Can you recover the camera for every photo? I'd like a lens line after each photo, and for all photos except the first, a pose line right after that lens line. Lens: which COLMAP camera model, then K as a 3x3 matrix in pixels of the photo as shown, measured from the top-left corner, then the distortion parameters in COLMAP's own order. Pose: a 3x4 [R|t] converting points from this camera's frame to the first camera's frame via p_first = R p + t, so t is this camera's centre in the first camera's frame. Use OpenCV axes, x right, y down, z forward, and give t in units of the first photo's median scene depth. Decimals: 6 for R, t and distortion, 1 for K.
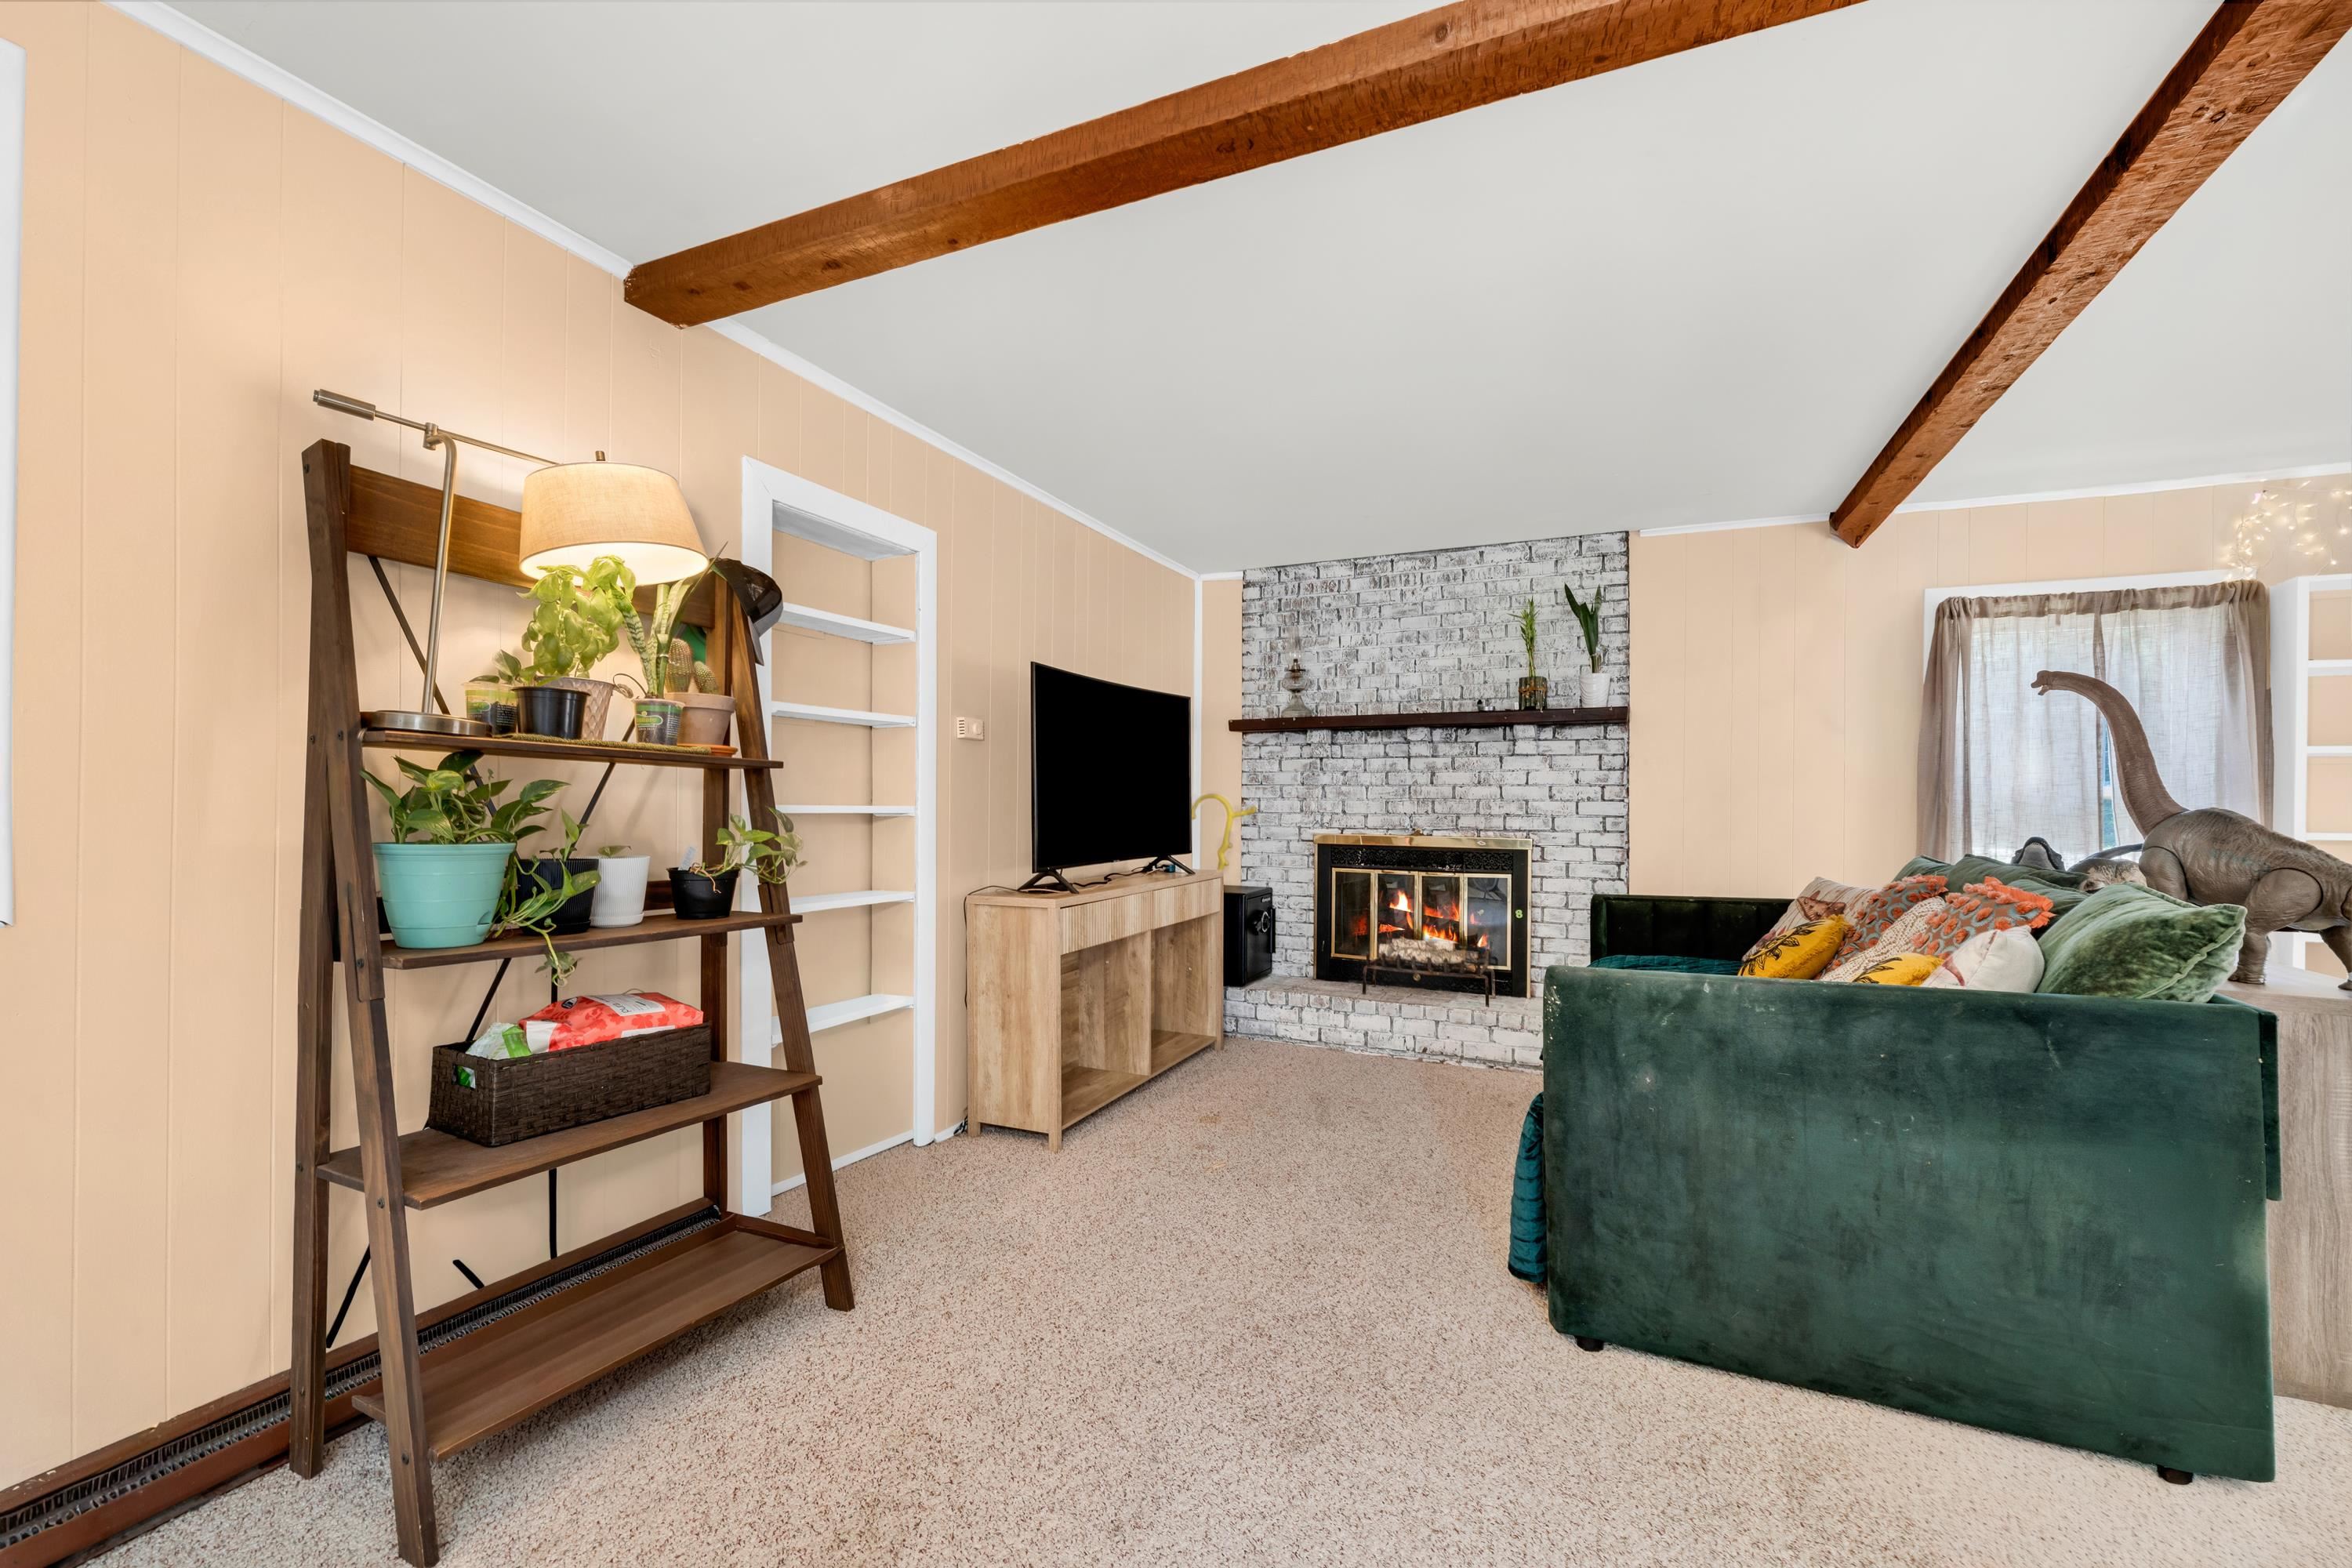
lens RADIAL K [[928.6, 0, 1169.9], [0, 928.6, 805.4], [0, 0, 1]] dist [-0.009592, 0.000200]
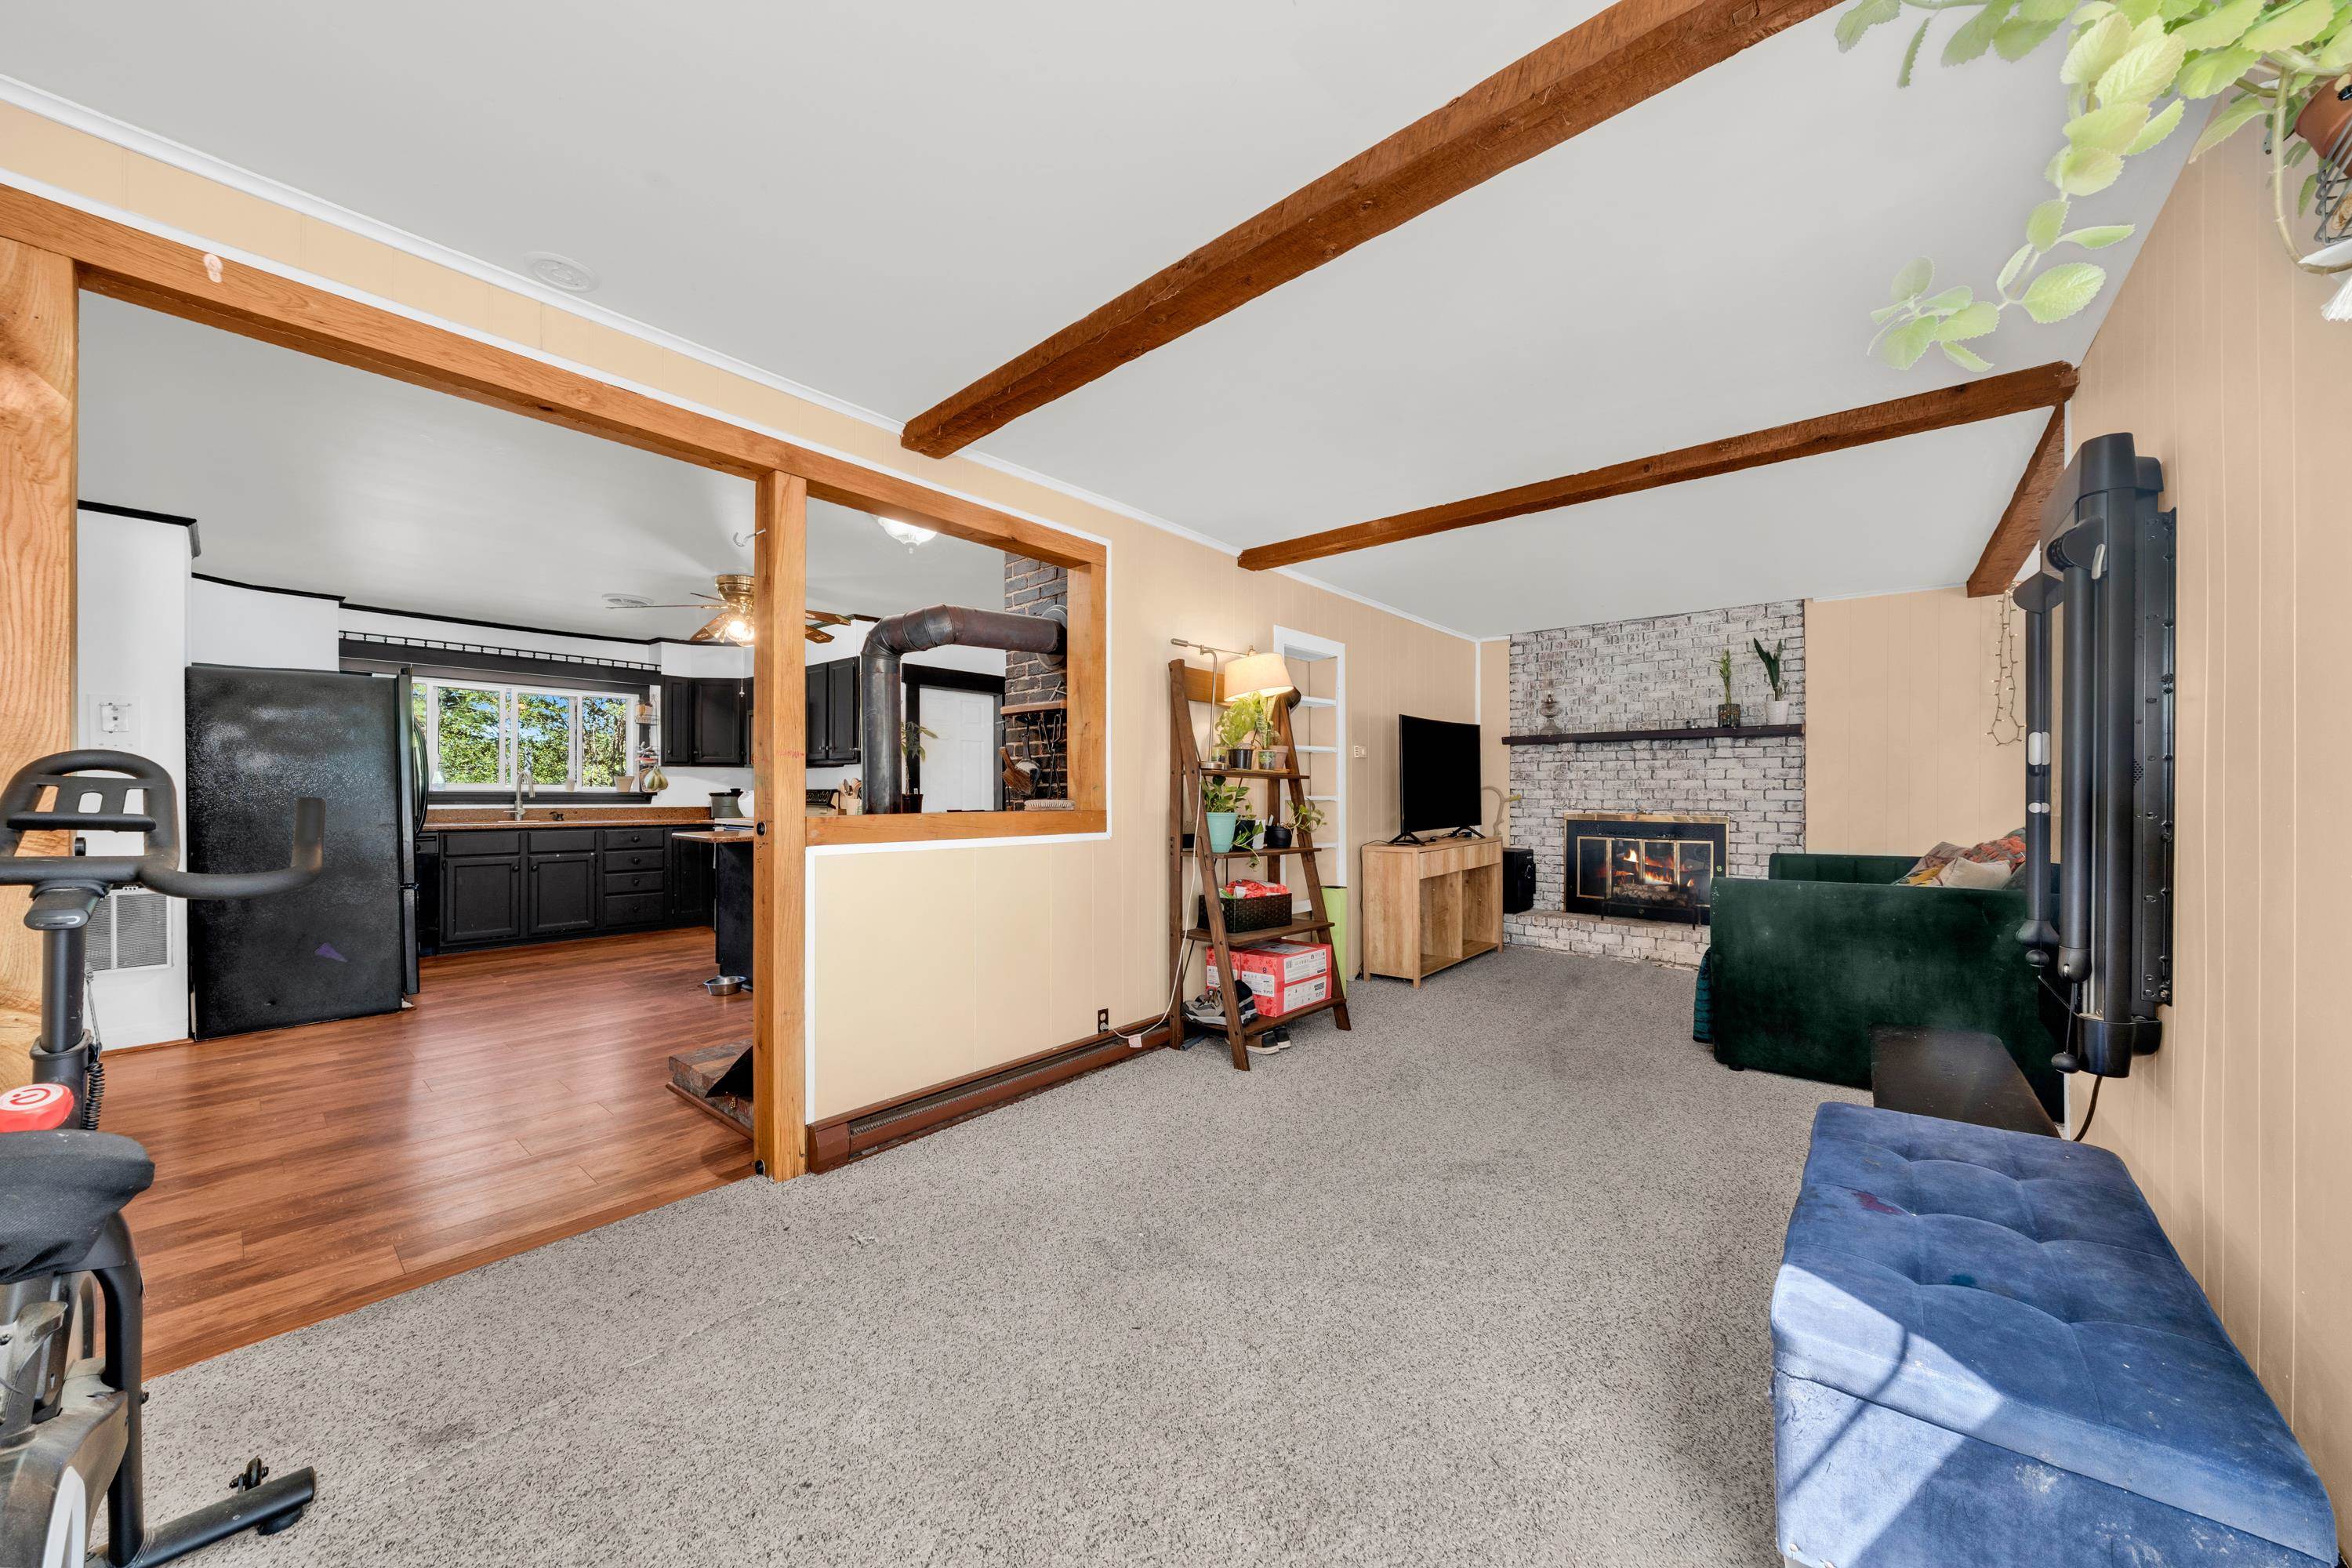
lens RADIAL K [[806.9, 0, 1188.1], [0, 806.9, 795.6], [0, 0, 1]] dist [-0.009169, 0.000455]
pose [[0.967417, -0.005640, -0.253126, -0.107478], [0.006355, 0.999978, 0.002007, -0.003693], [0.253109, -0.003550, 0.967431, -0.423876]]
